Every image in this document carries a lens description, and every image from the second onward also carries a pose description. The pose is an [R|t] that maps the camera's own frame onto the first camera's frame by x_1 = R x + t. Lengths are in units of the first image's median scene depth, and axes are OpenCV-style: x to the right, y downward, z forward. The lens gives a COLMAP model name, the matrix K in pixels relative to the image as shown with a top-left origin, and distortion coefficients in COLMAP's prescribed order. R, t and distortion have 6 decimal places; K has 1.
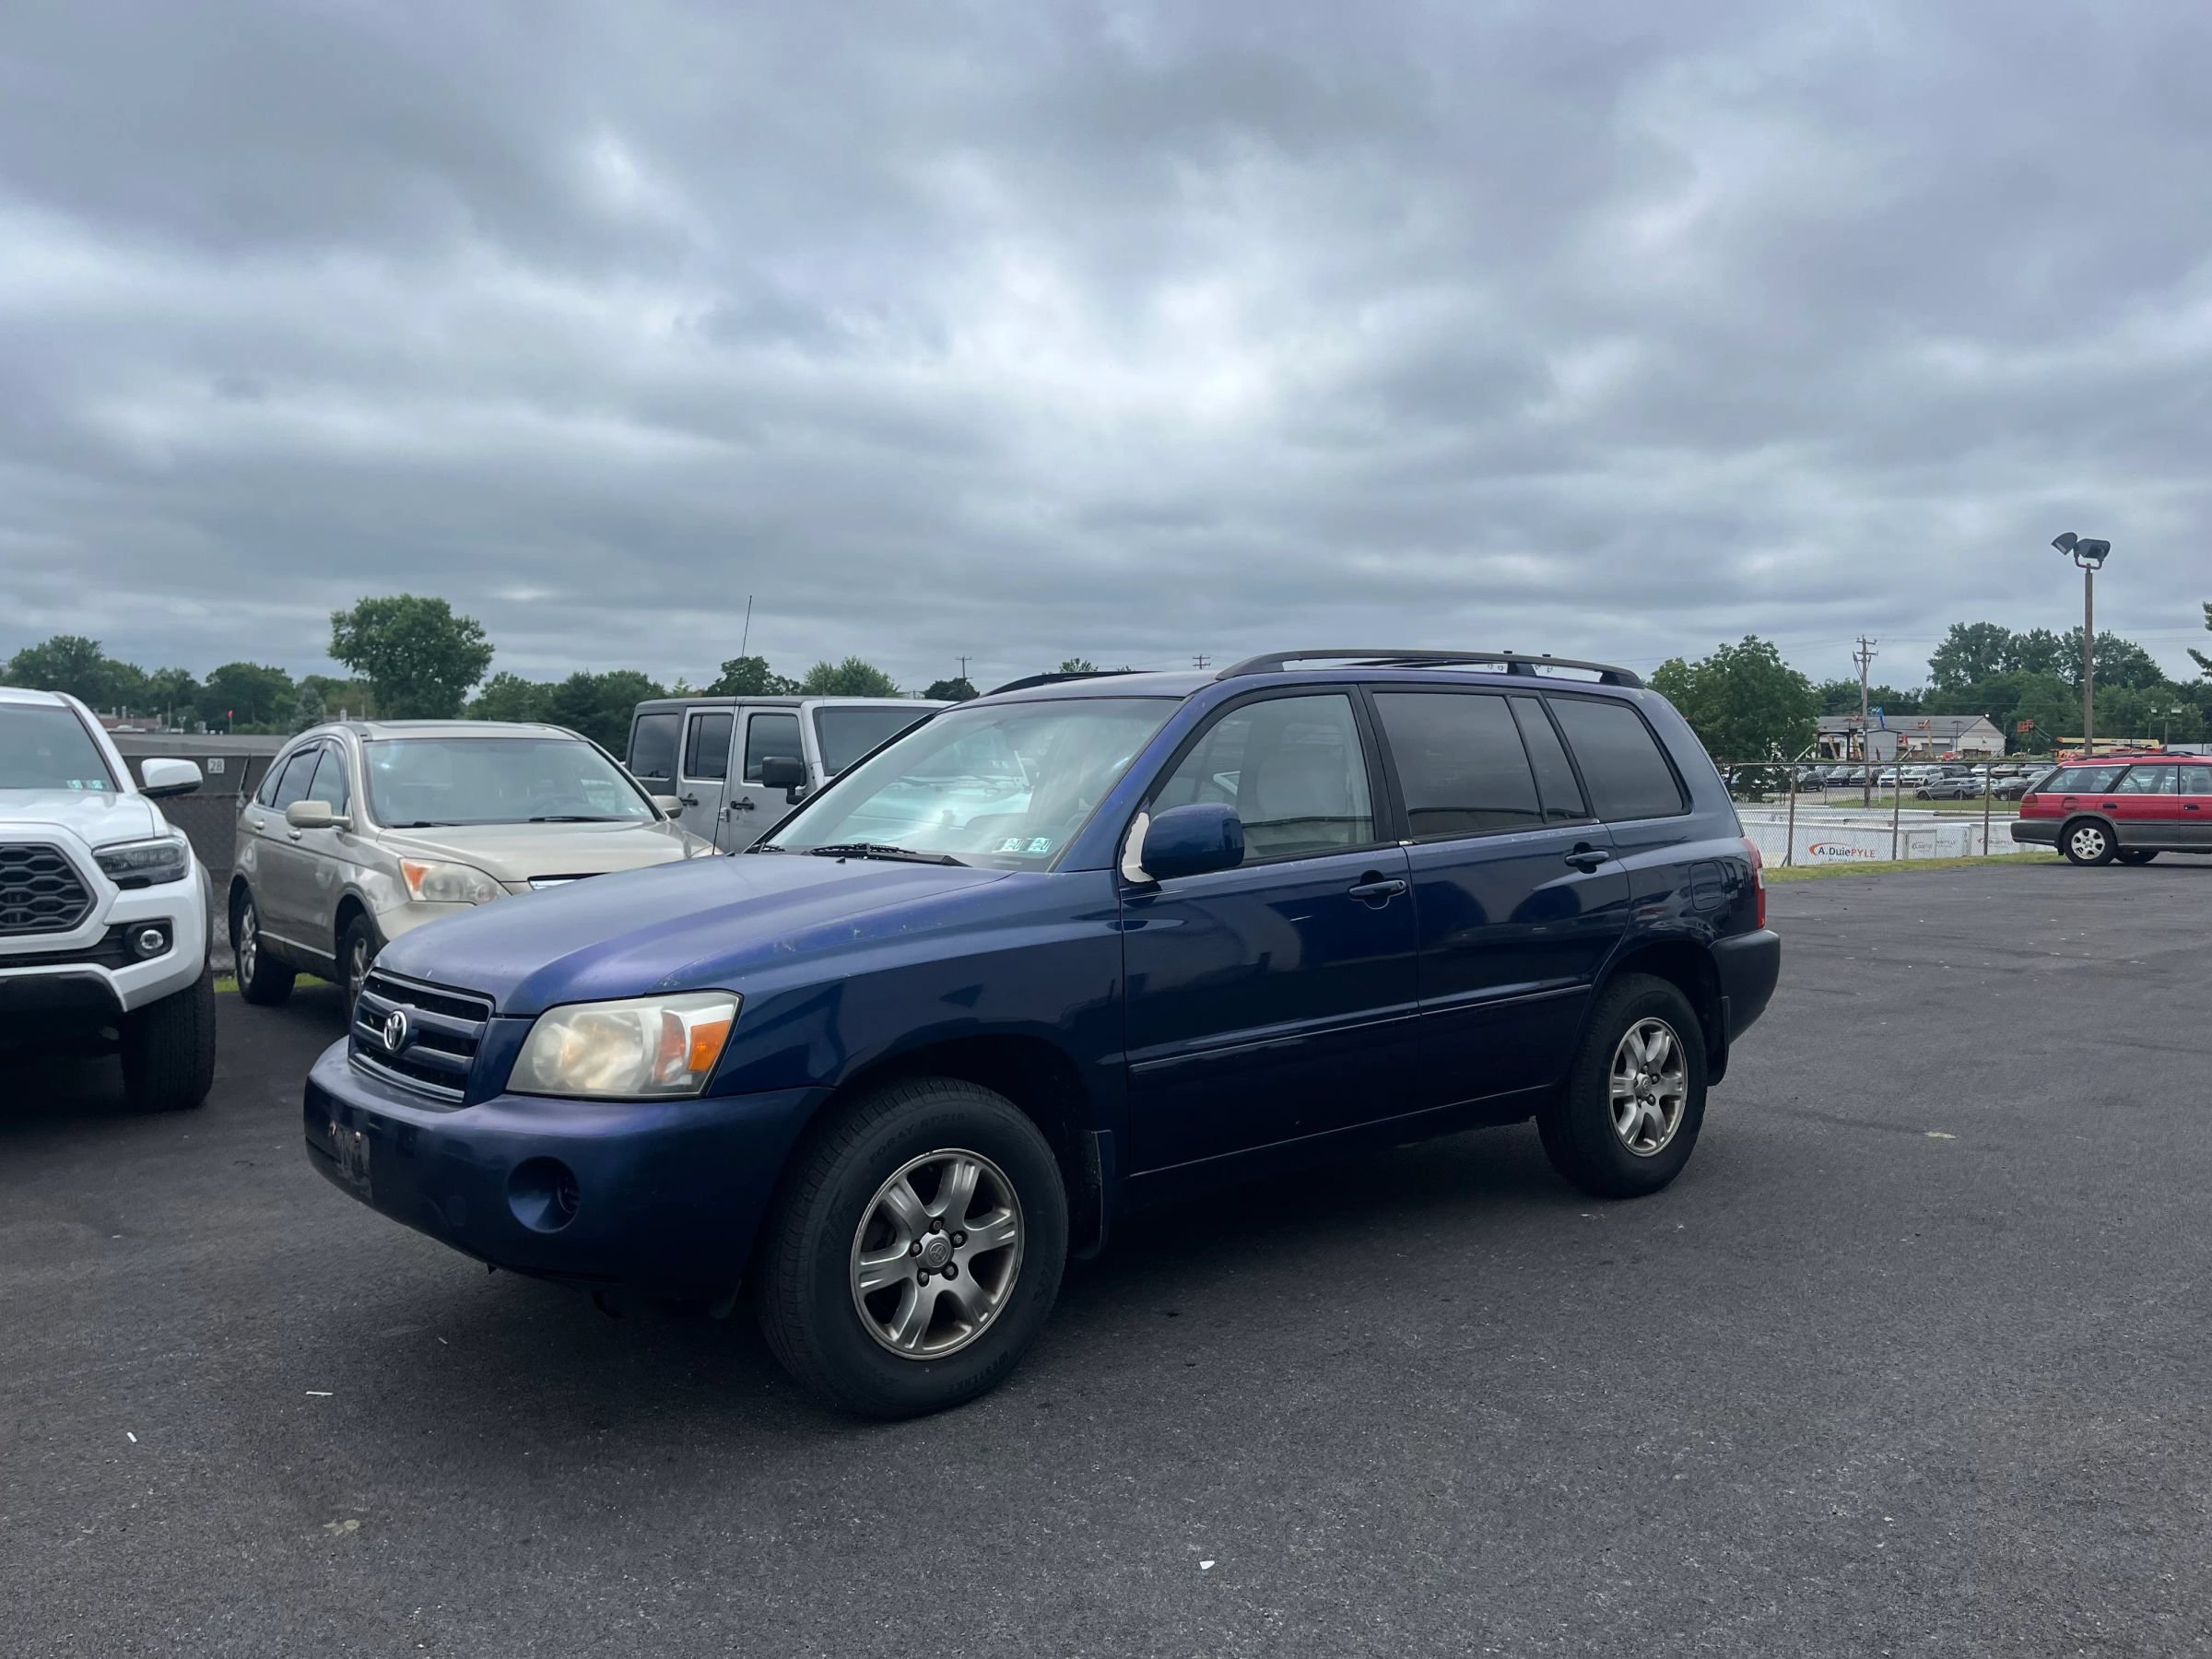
lens RADIAL K [[1680.6, 0, 1120.8], [0, 1680.6, 844.9], [0, 0, 1]] dist [0.073835, -0.100375]
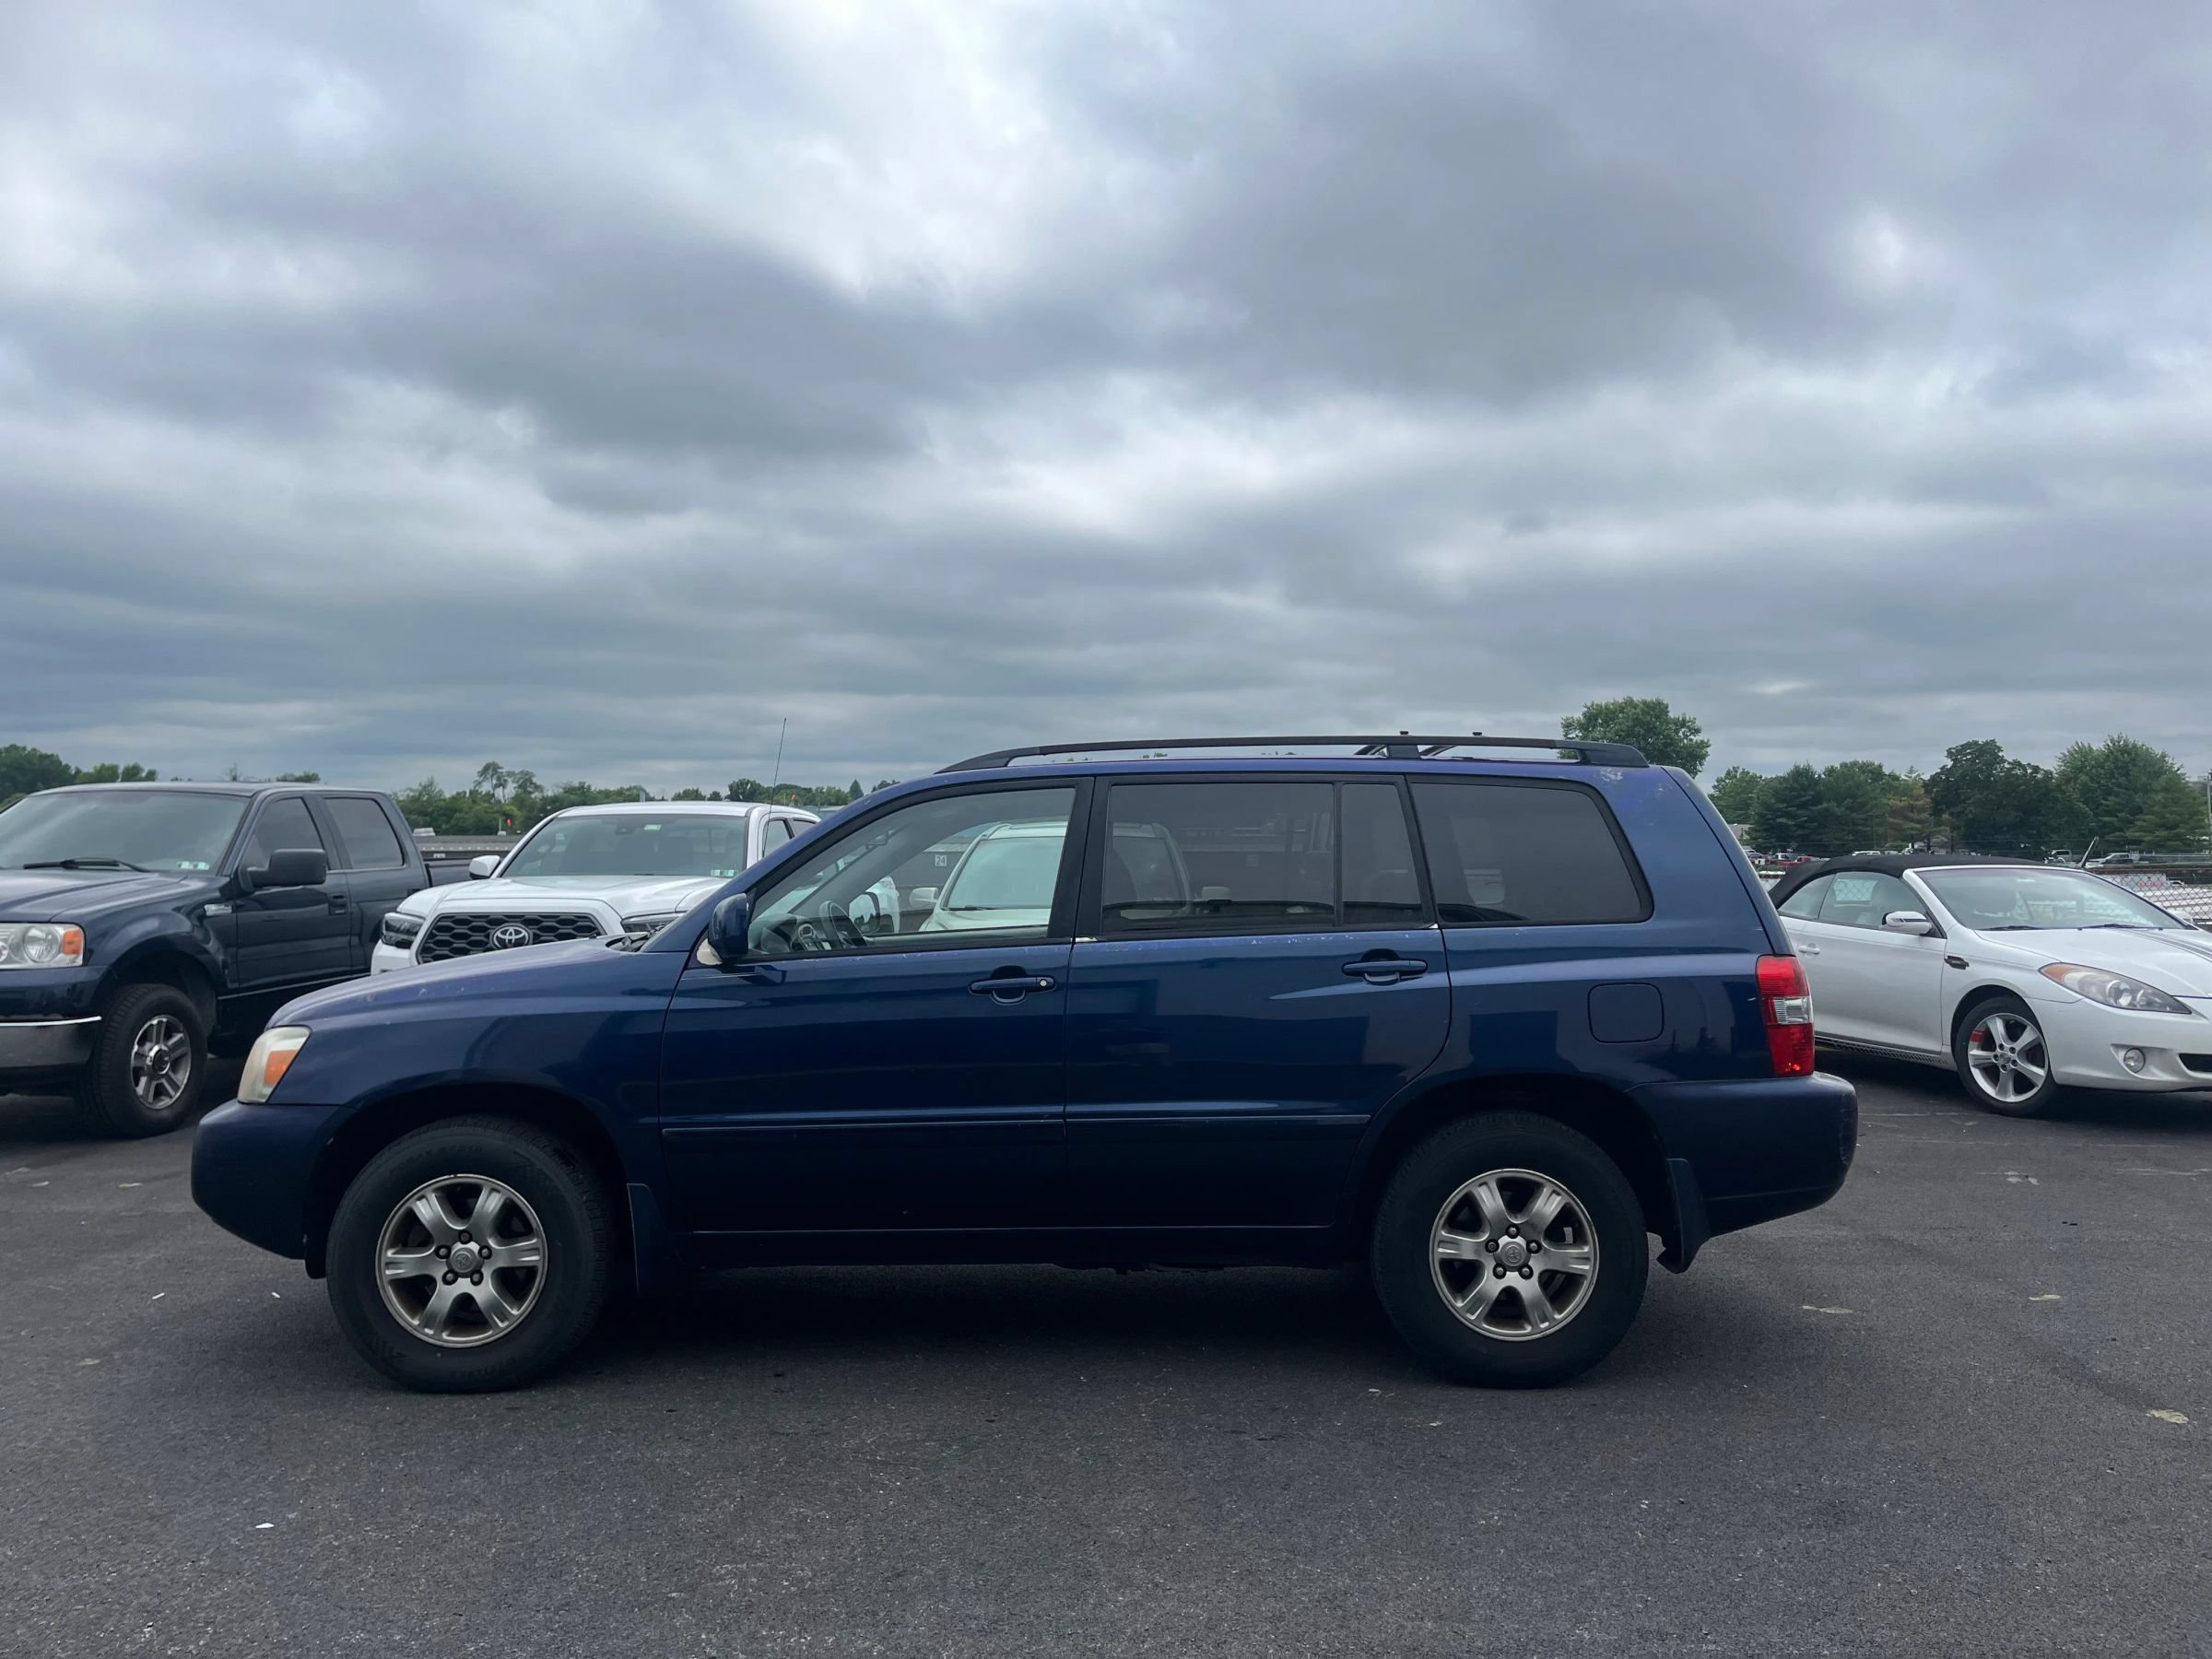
lens RADIAL K [[1680.6, 0, 1119.3], [0, 1680.6, 802.2], [0, 0, 1]] dist [0.073835, -0.100375]
pose [[0.756656, -0.020722, -0.653485, 0.663025], [-0.032084, 0.997117, -0.068768, -0.011484], [0.653026, 0.073000, 0.753809, 0.228391]]
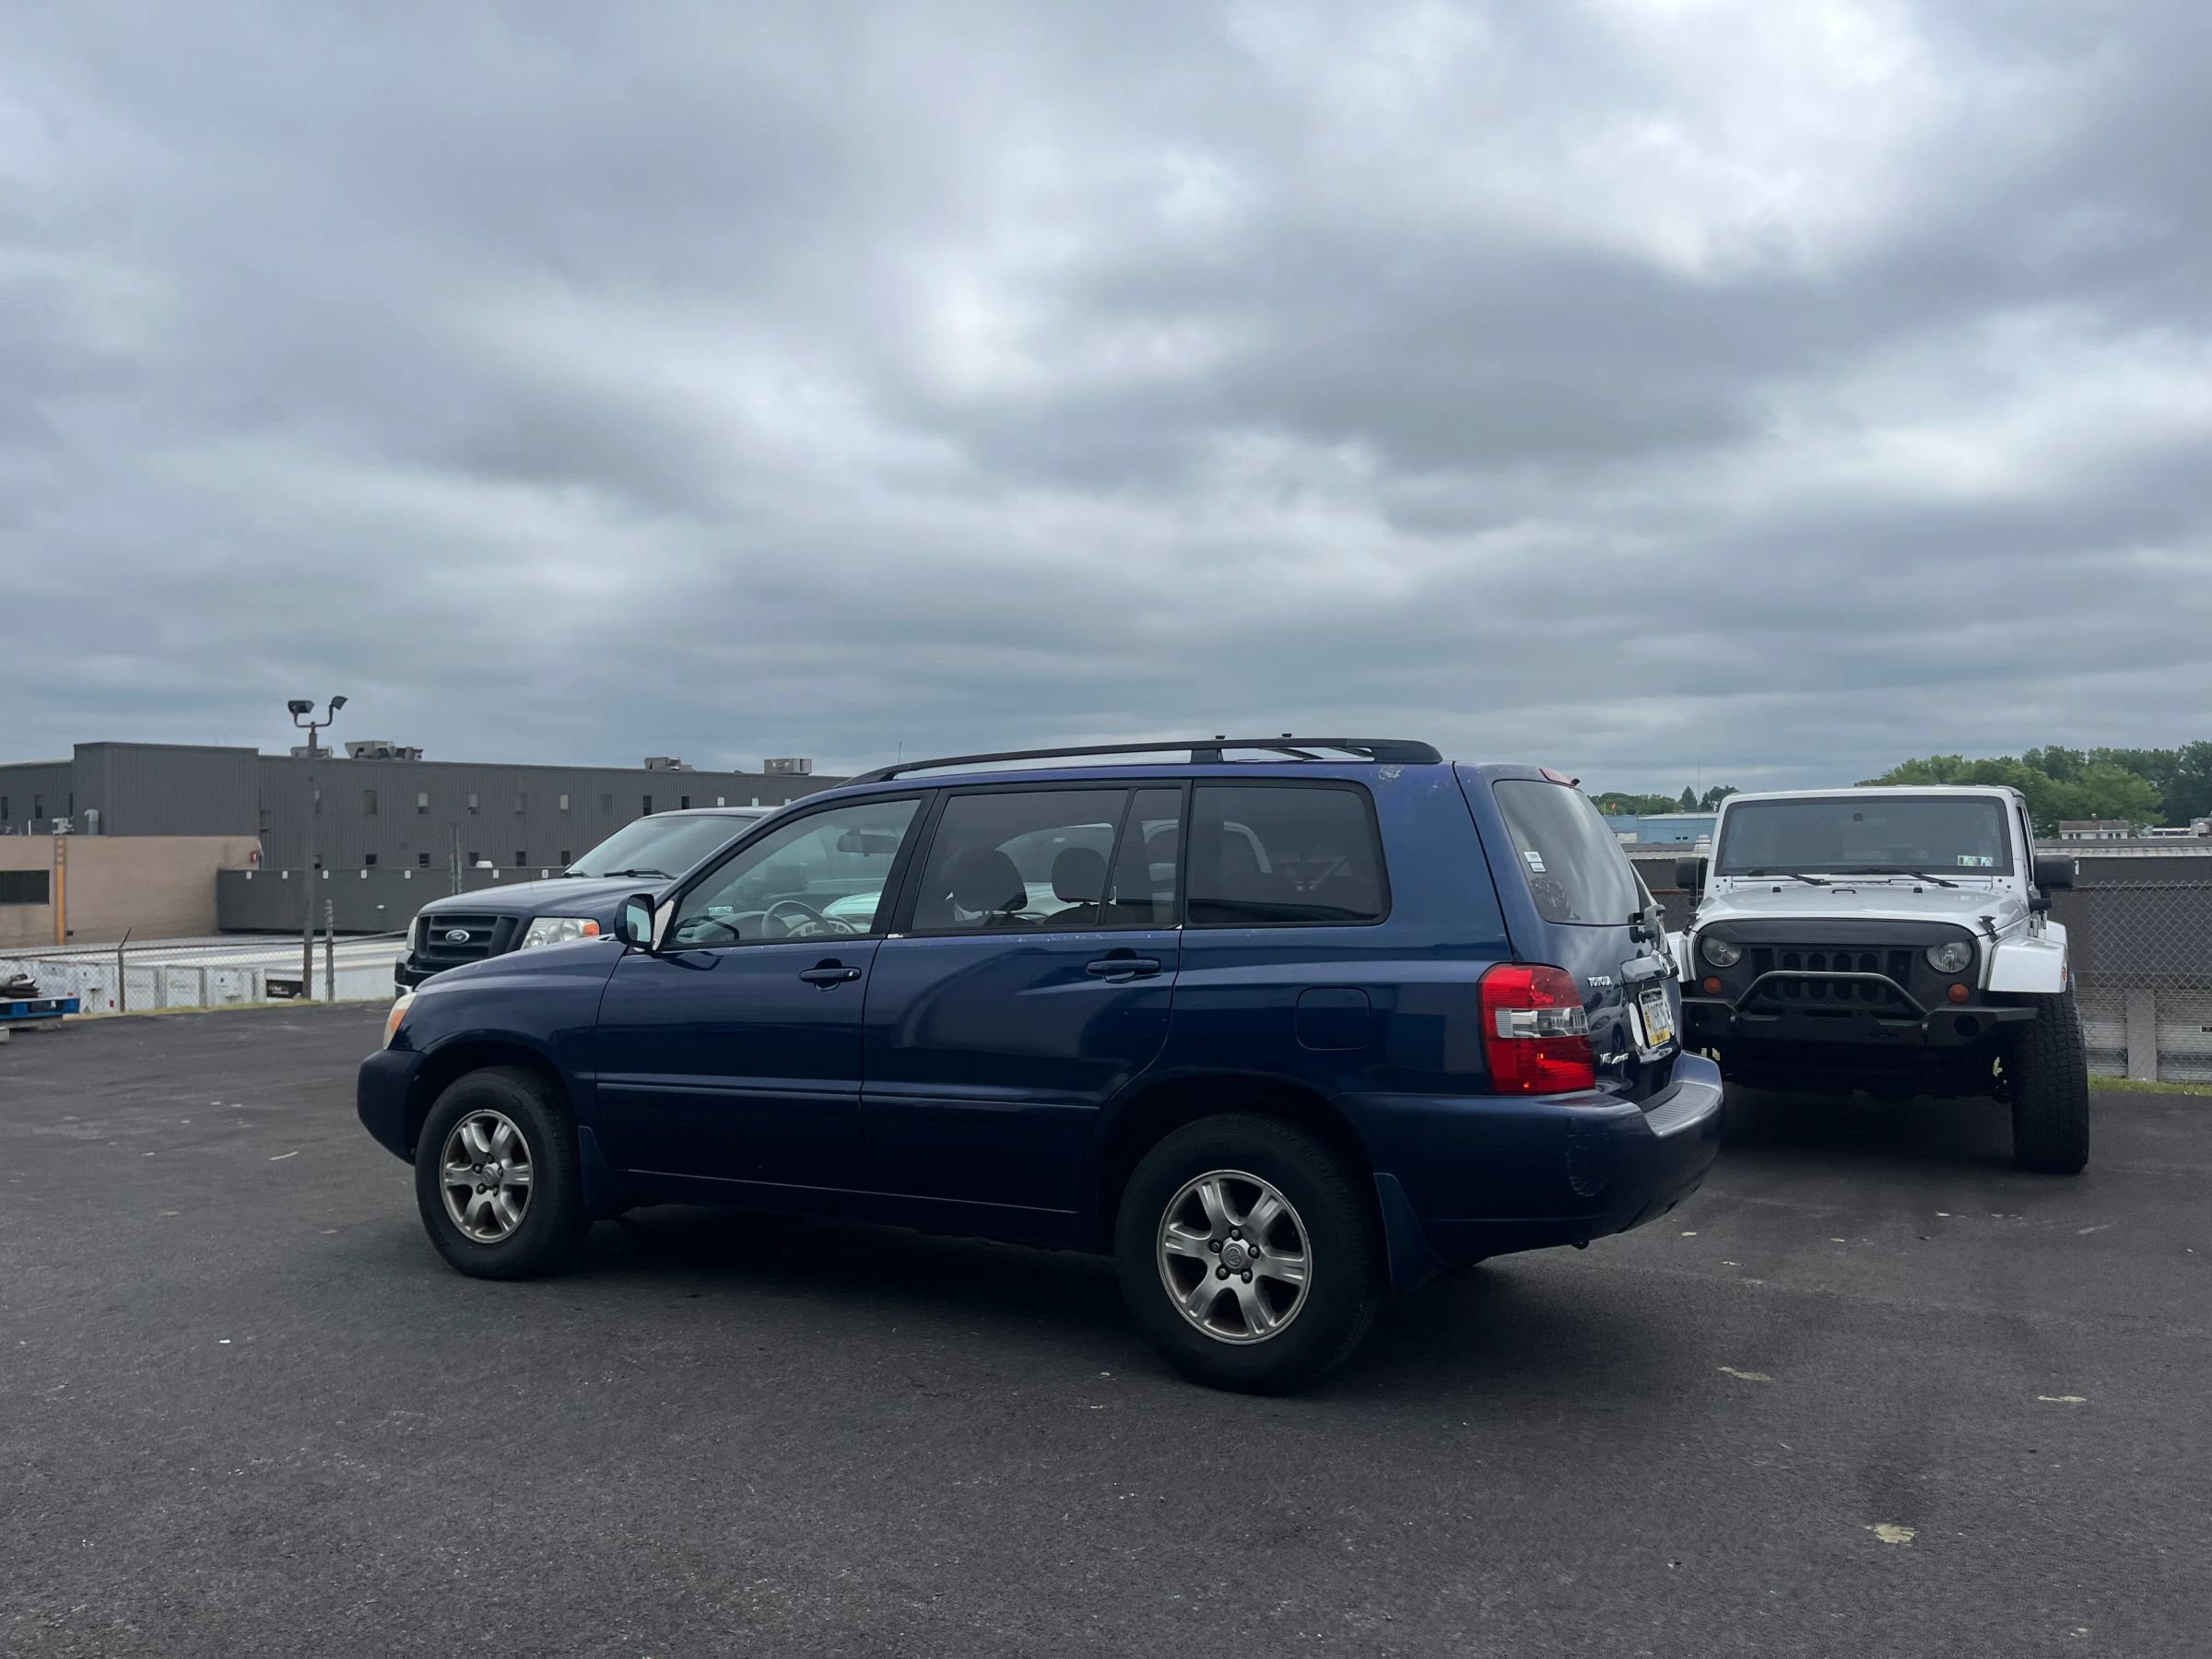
lens RADIAL K [[1680.6, 0, 1101.4], [0, 1680.6, 820.5], [0, 0, 1]] dist [0.073835, -0.100375]
pose [[0.355080, -0.028148, -0.934412, 0.990401], [-0.041318, 0.998097, -0.045767, -0.025022], [0.933922, 0.054859, 0.353241, 0.602515]]
